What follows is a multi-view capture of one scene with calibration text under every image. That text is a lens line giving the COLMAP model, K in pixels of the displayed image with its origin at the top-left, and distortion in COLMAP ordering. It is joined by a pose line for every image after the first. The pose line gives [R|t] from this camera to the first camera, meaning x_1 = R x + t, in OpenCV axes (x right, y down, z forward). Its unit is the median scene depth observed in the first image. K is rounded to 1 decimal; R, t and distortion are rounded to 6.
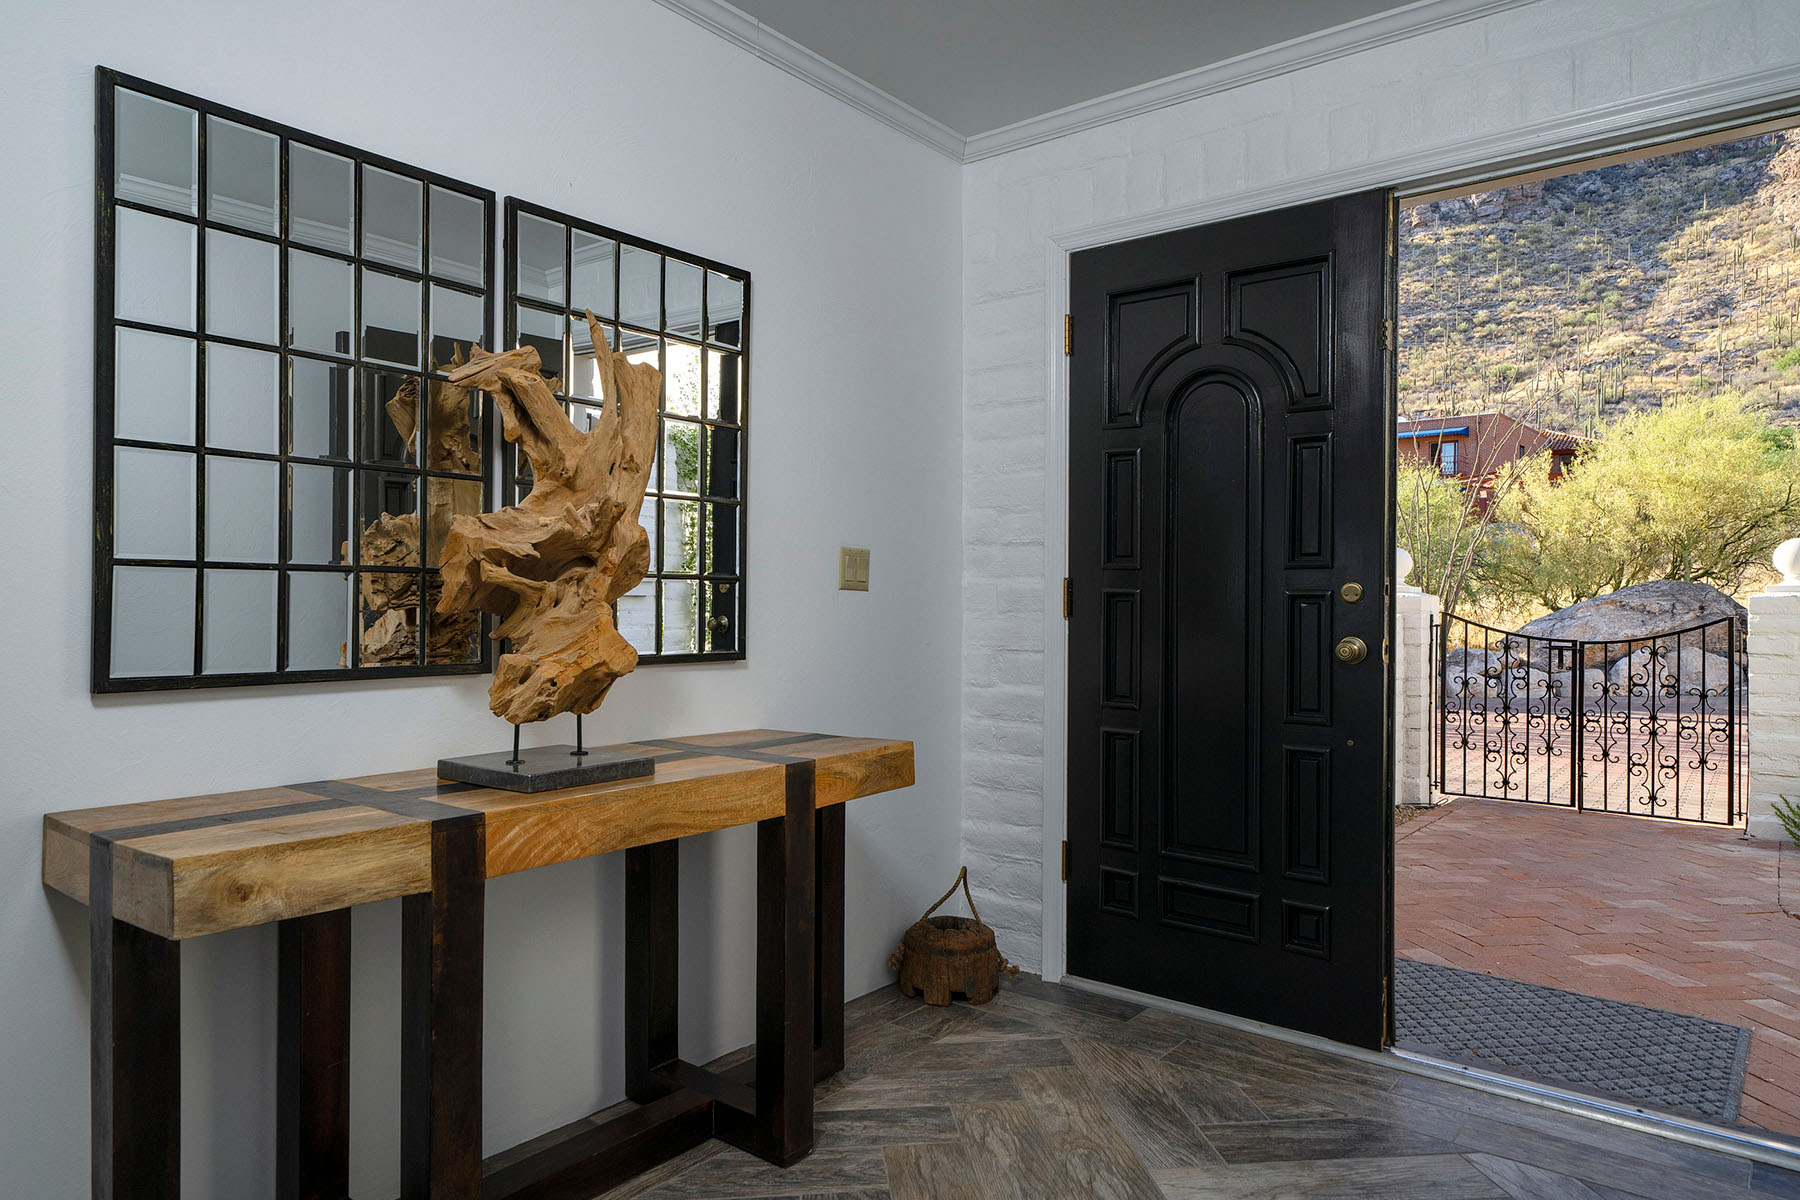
lens RADIAL K [[970.5, 0, 900.6], [0, 970.5, 584.1], [0, 0, 1]] dist [0.017878, -0.002424]
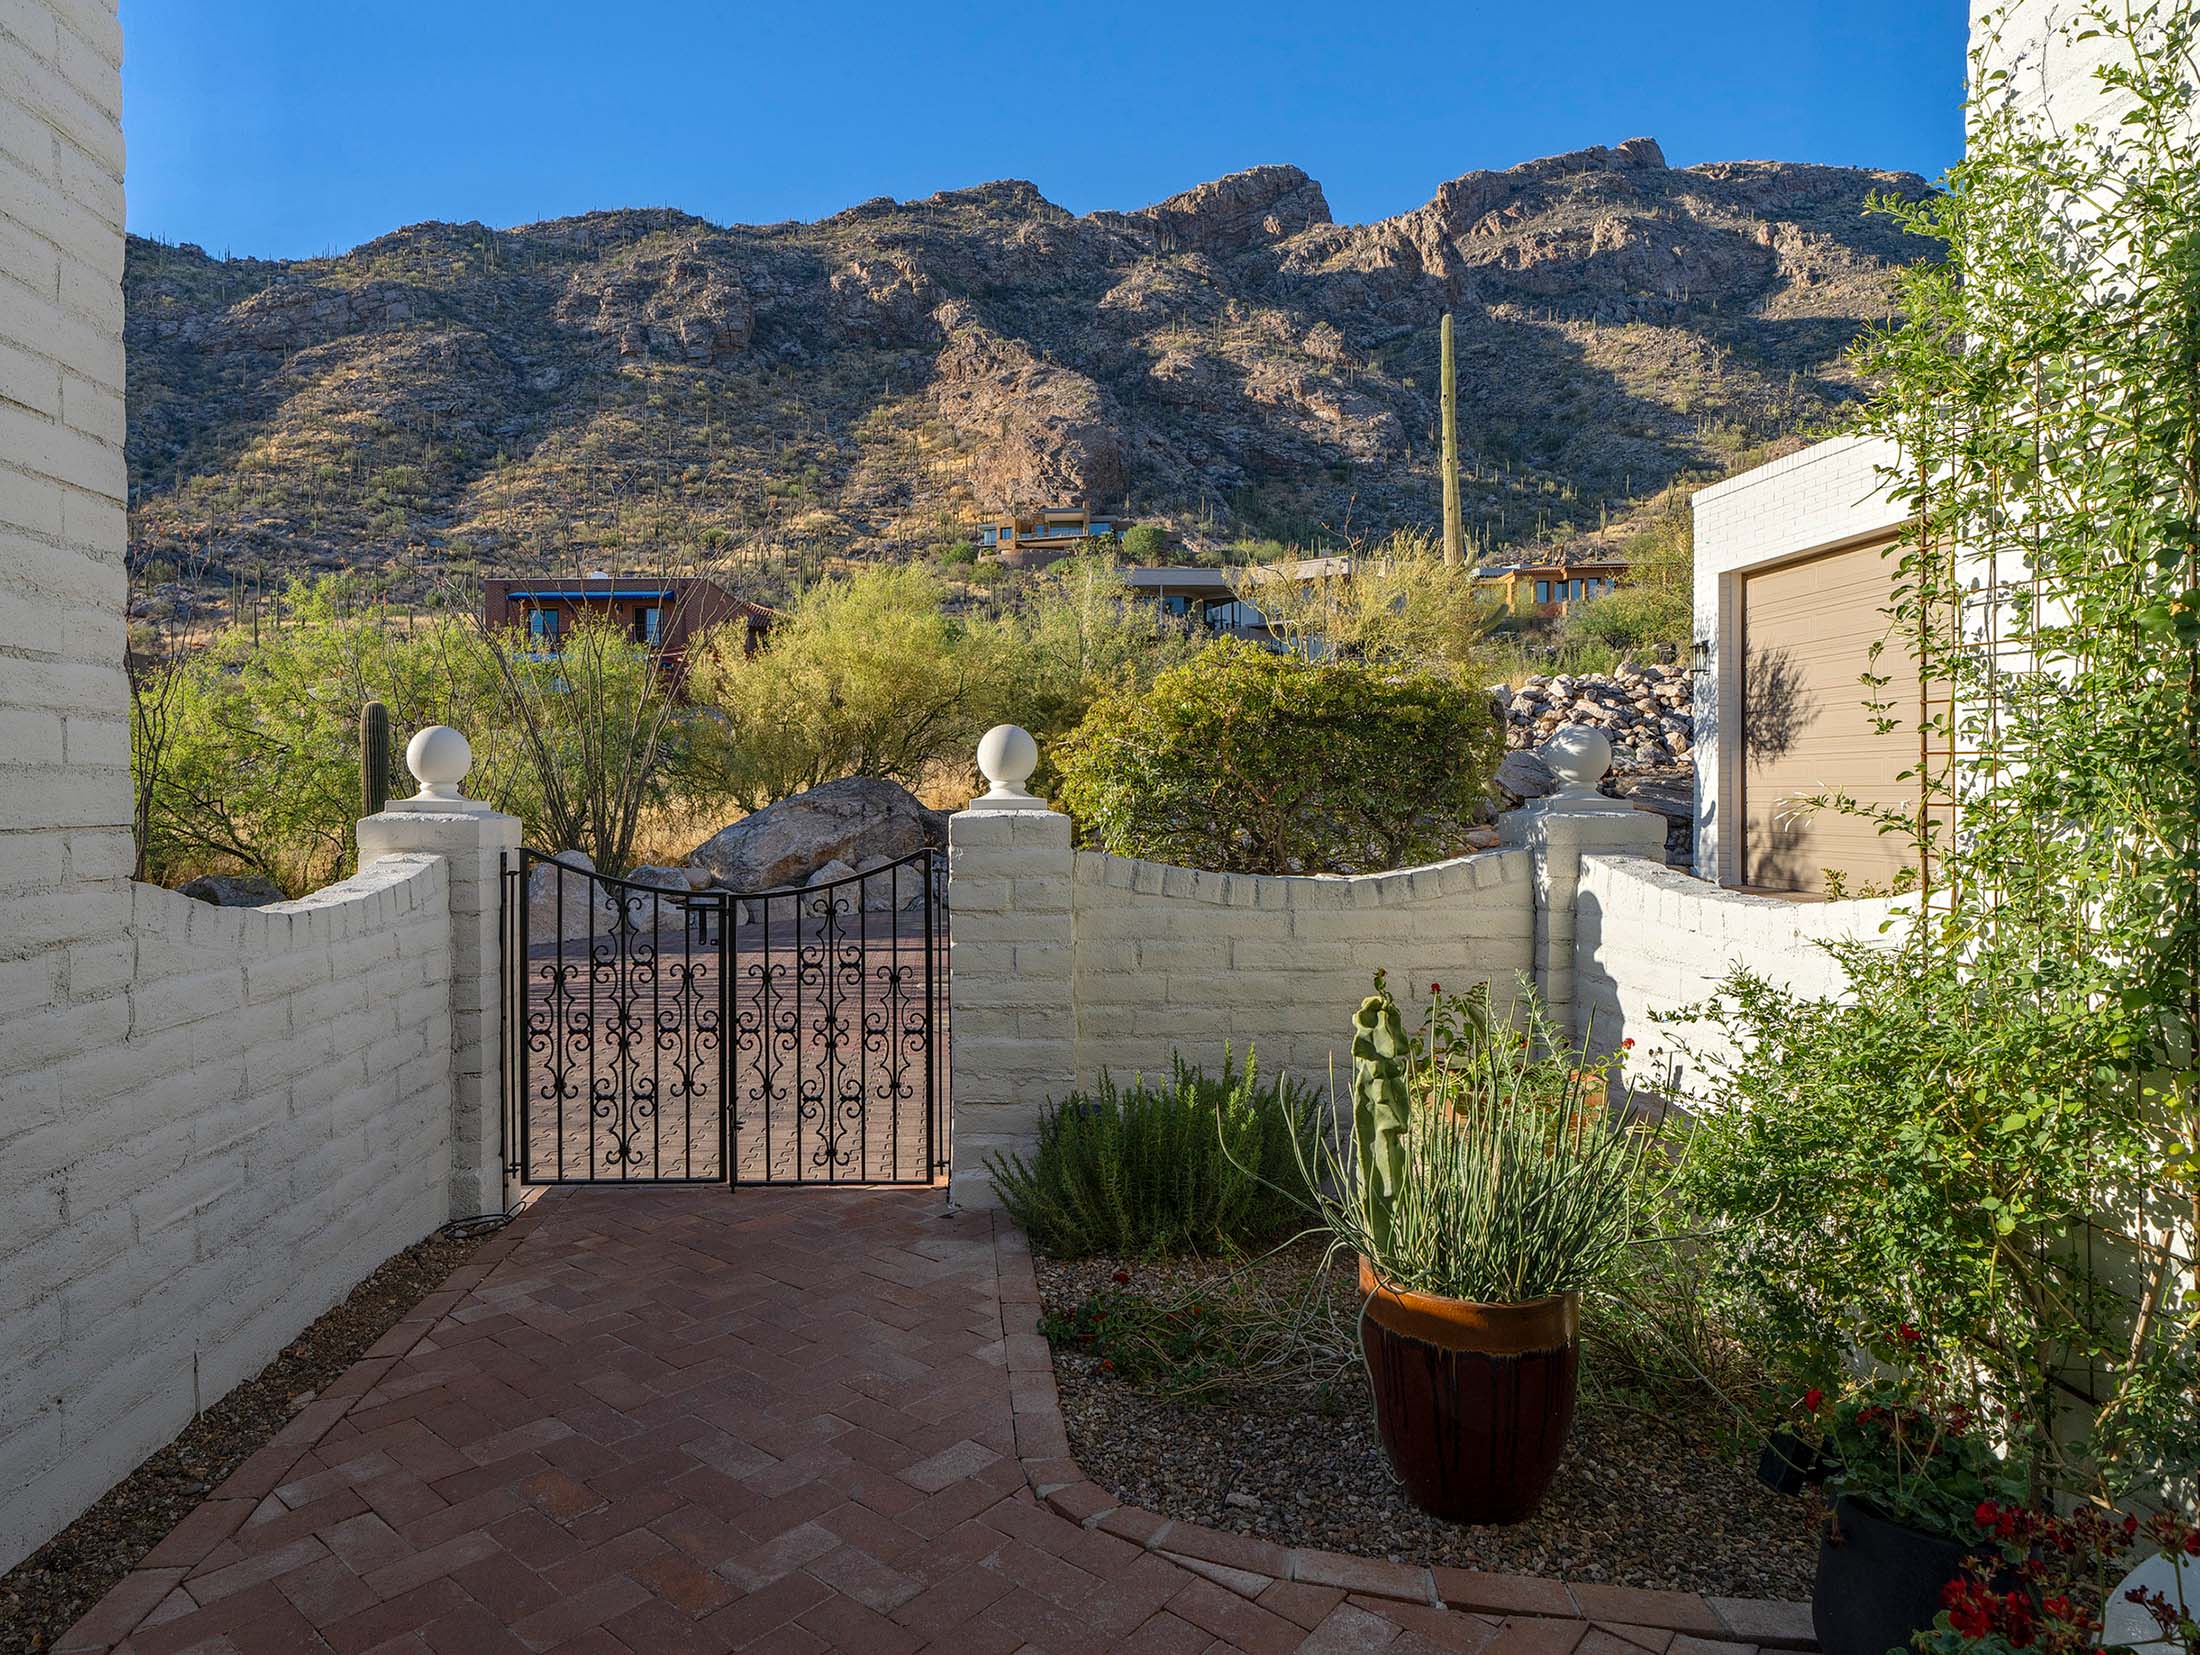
lens RADIAL K [[1914.8, 0, 1100.0], [0, 1914.8, 827.5], [0, 0, 1]] dist [0.002593, 0.001295]
pose [[0.702317, -0.015413, 0.711697, -0.374139], [0.001592, 0.999797, 0.020081, 0.010816], [-0.711862, -0.012970, 0.702199, -0.467453]]
